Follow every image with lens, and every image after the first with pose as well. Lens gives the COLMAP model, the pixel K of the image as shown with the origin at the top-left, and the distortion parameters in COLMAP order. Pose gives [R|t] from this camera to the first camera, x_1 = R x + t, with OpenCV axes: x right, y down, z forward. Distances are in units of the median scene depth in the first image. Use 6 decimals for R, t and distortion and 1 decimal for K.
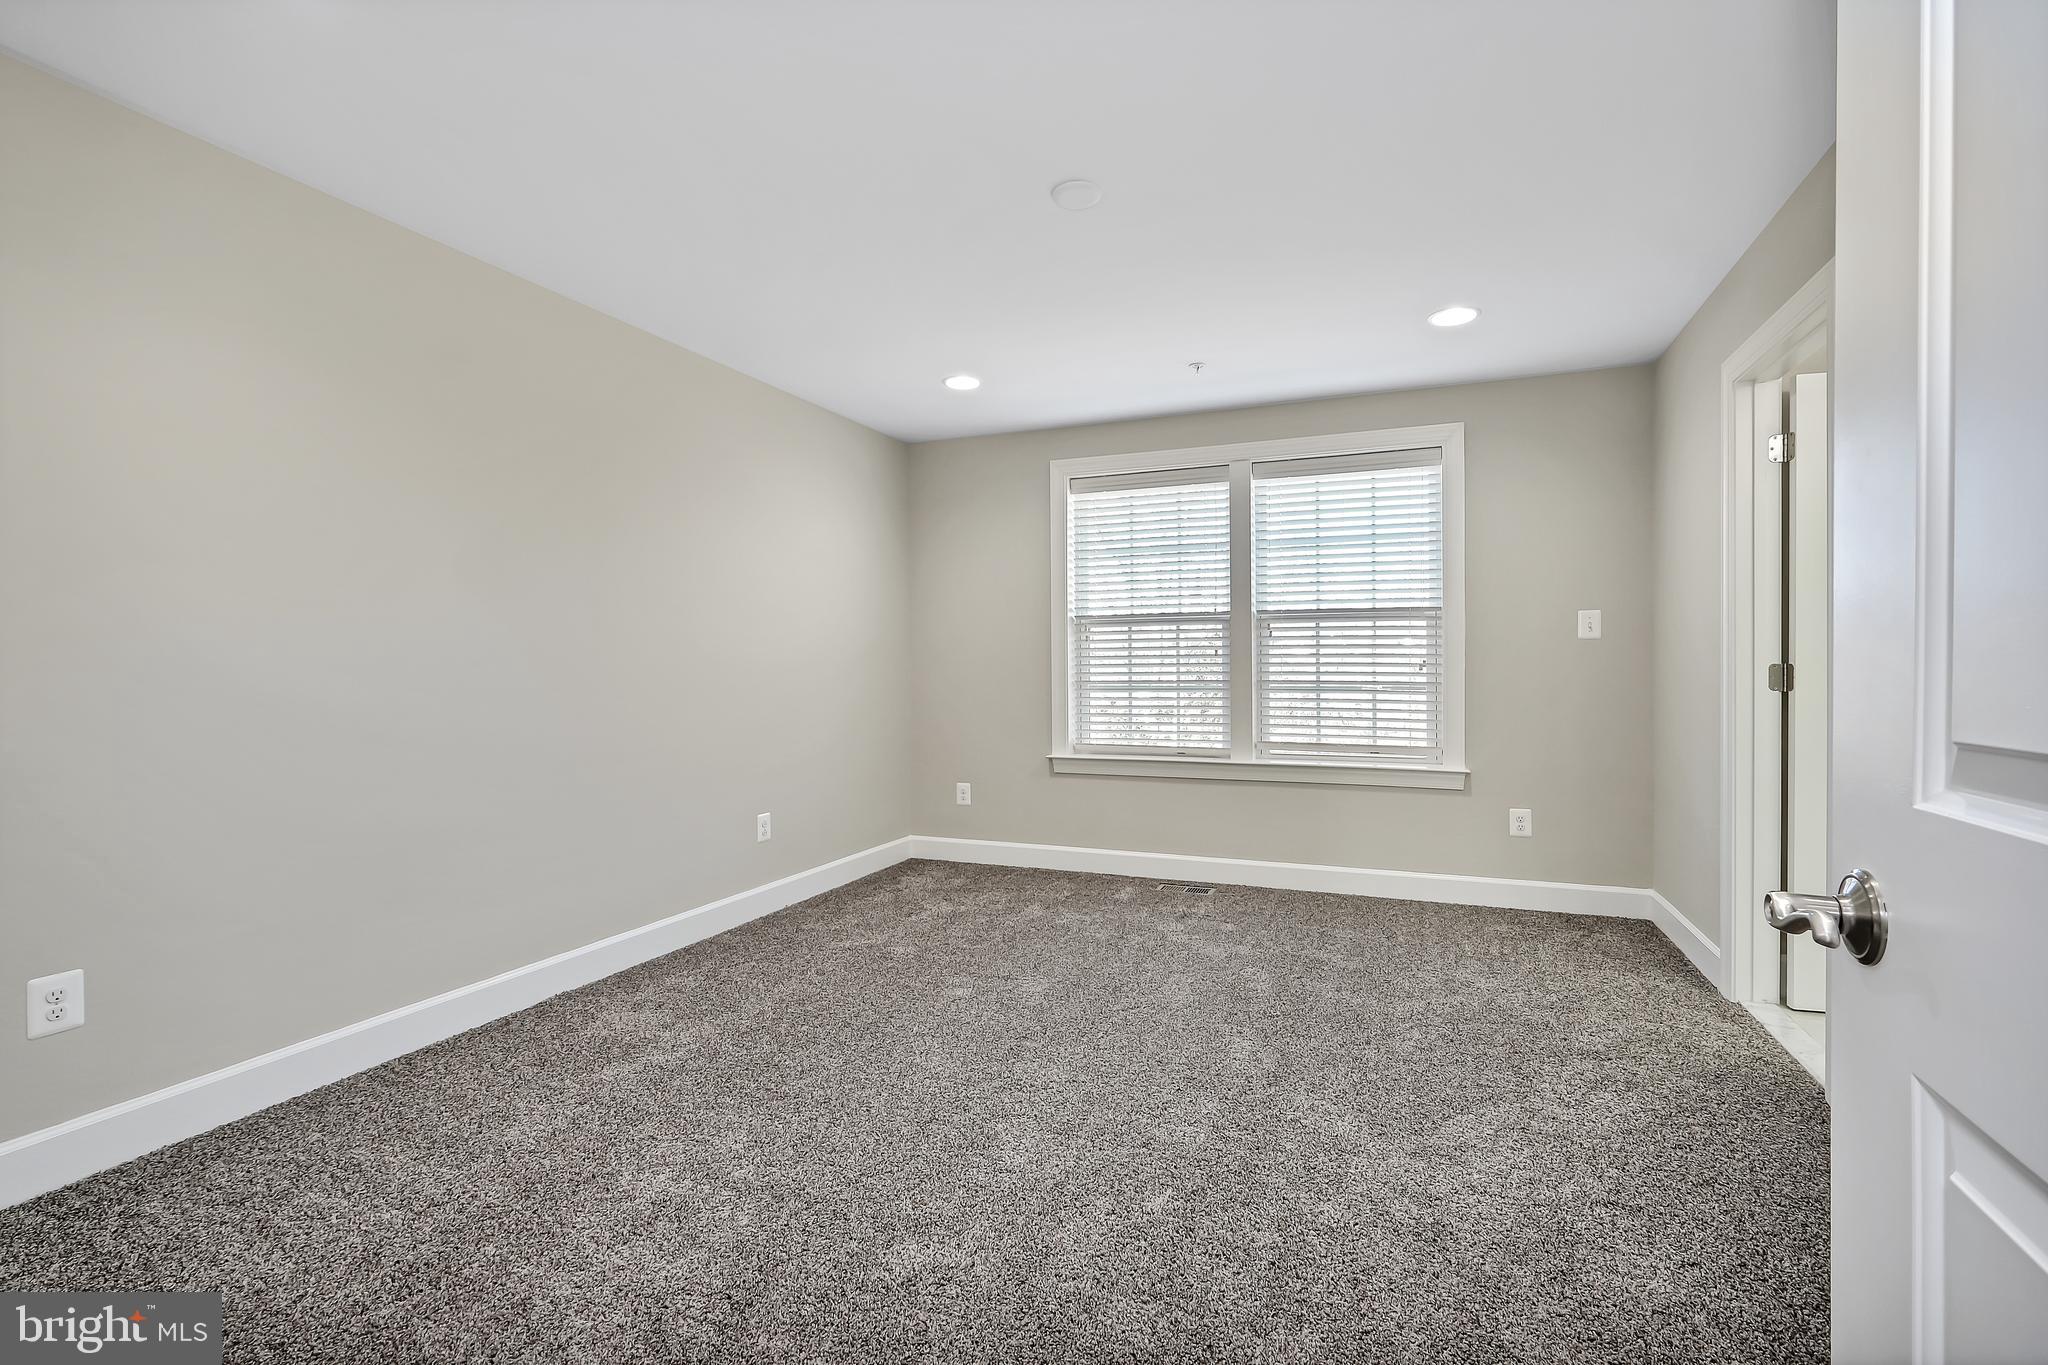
lens RADIAL K [[910.5, 0, 1037.2], [0, 910.5, 686.1], [0, 0, 1]] dist [0.002345, 0.000273]
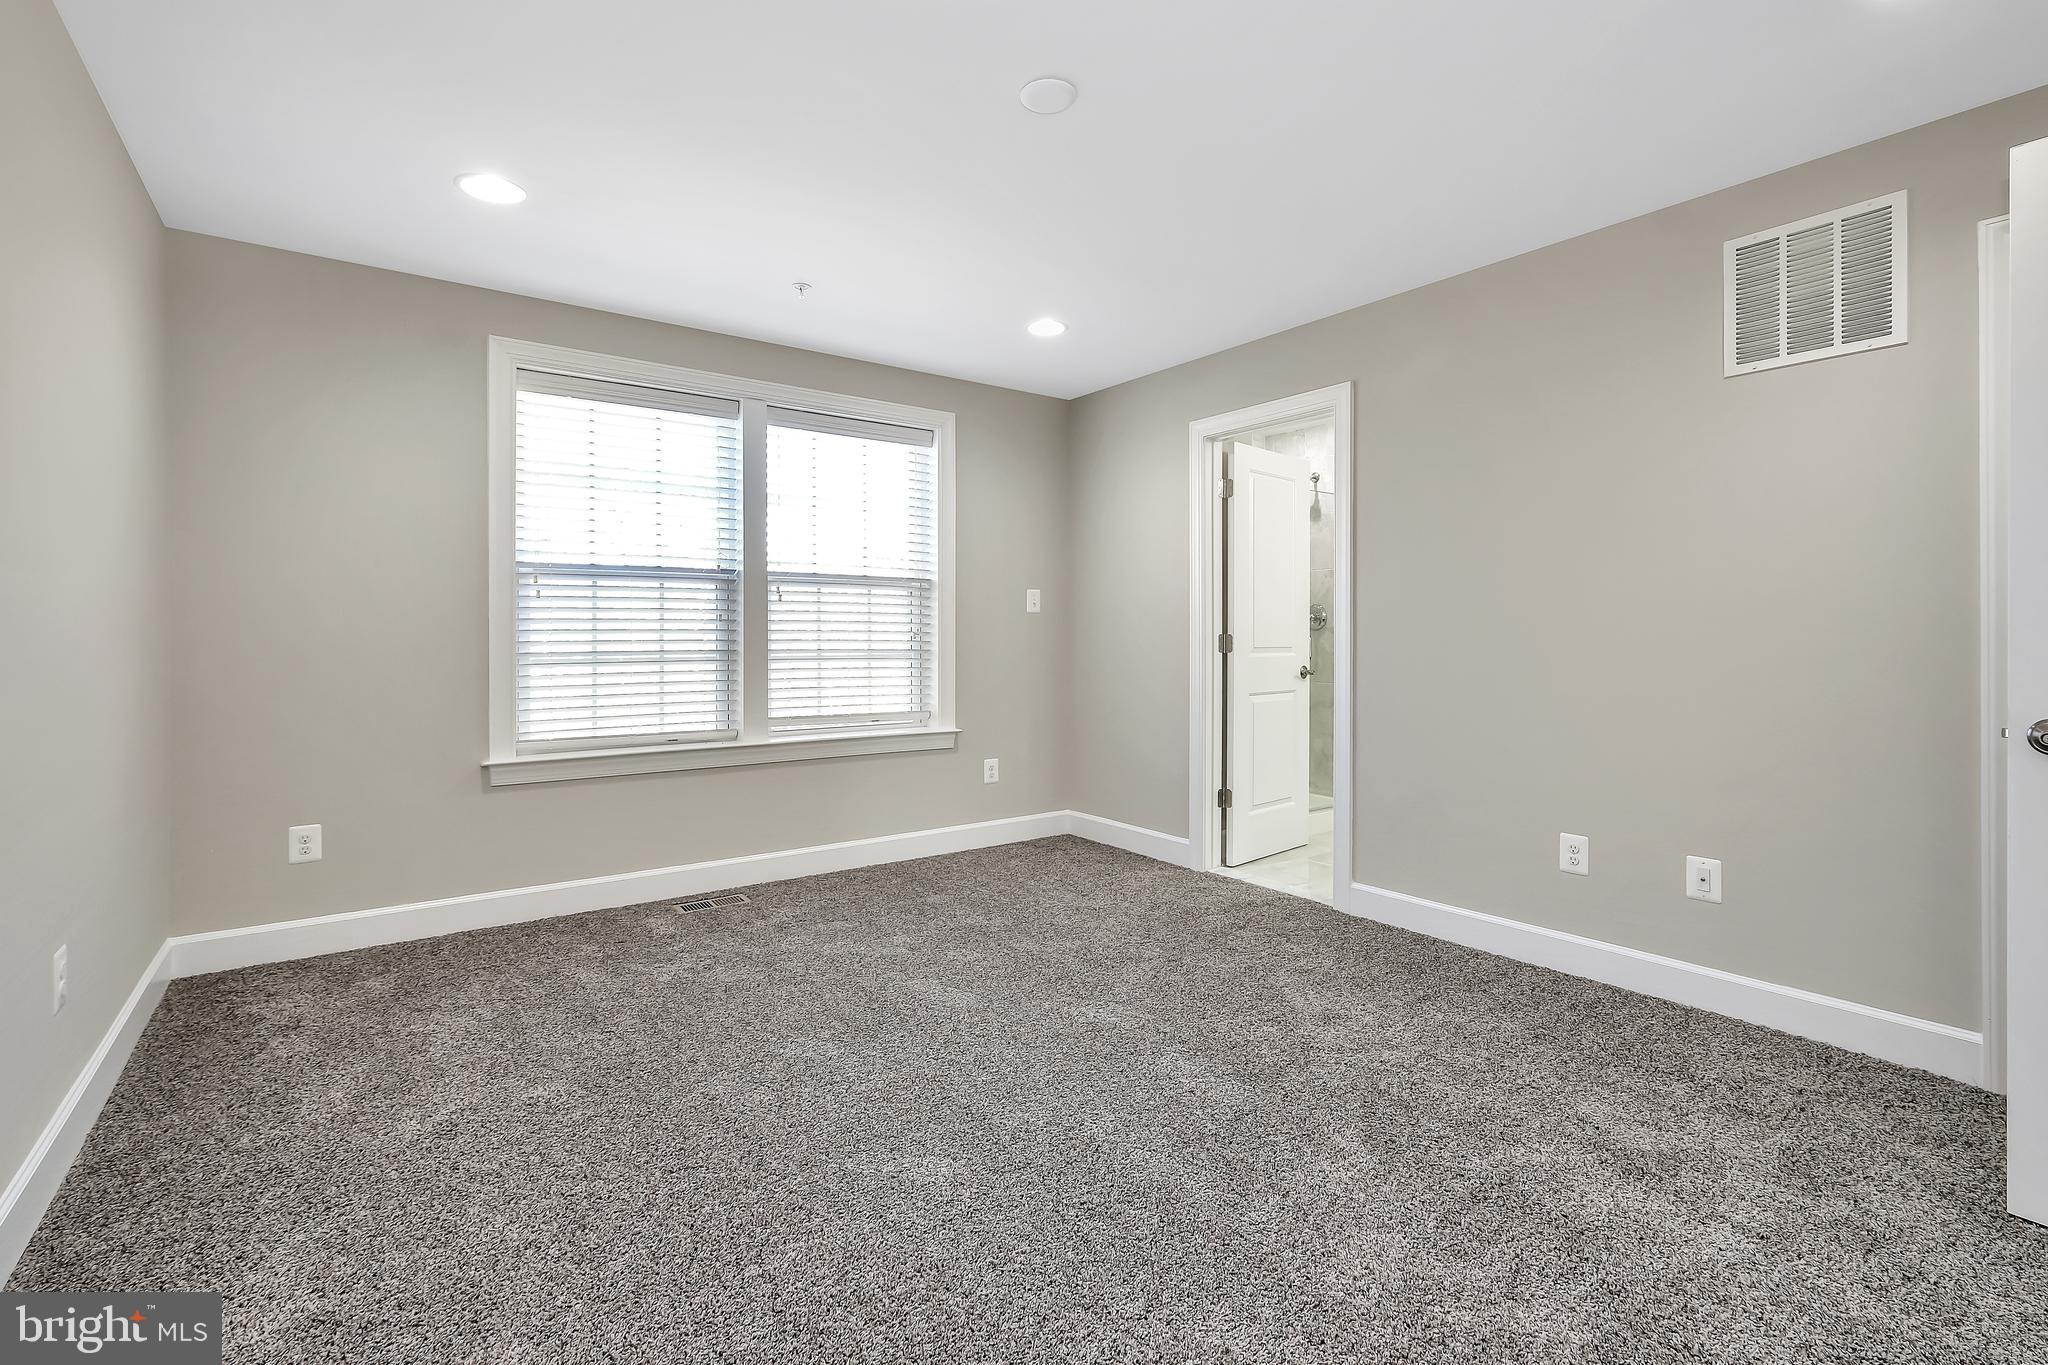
lens RADIAL K [[931.0, 0, 1042.5], [0, 931.0, 642.2], [0, 0, 1]] dist [0.000492, 0.000014]
pose [[0.517043, -0.000557, 0.855959, -0.398989], [0.014201, 0.999868, -0.007927, -0.002420], [-0.855841, 0.016254, 0.516983, 0.300153]]
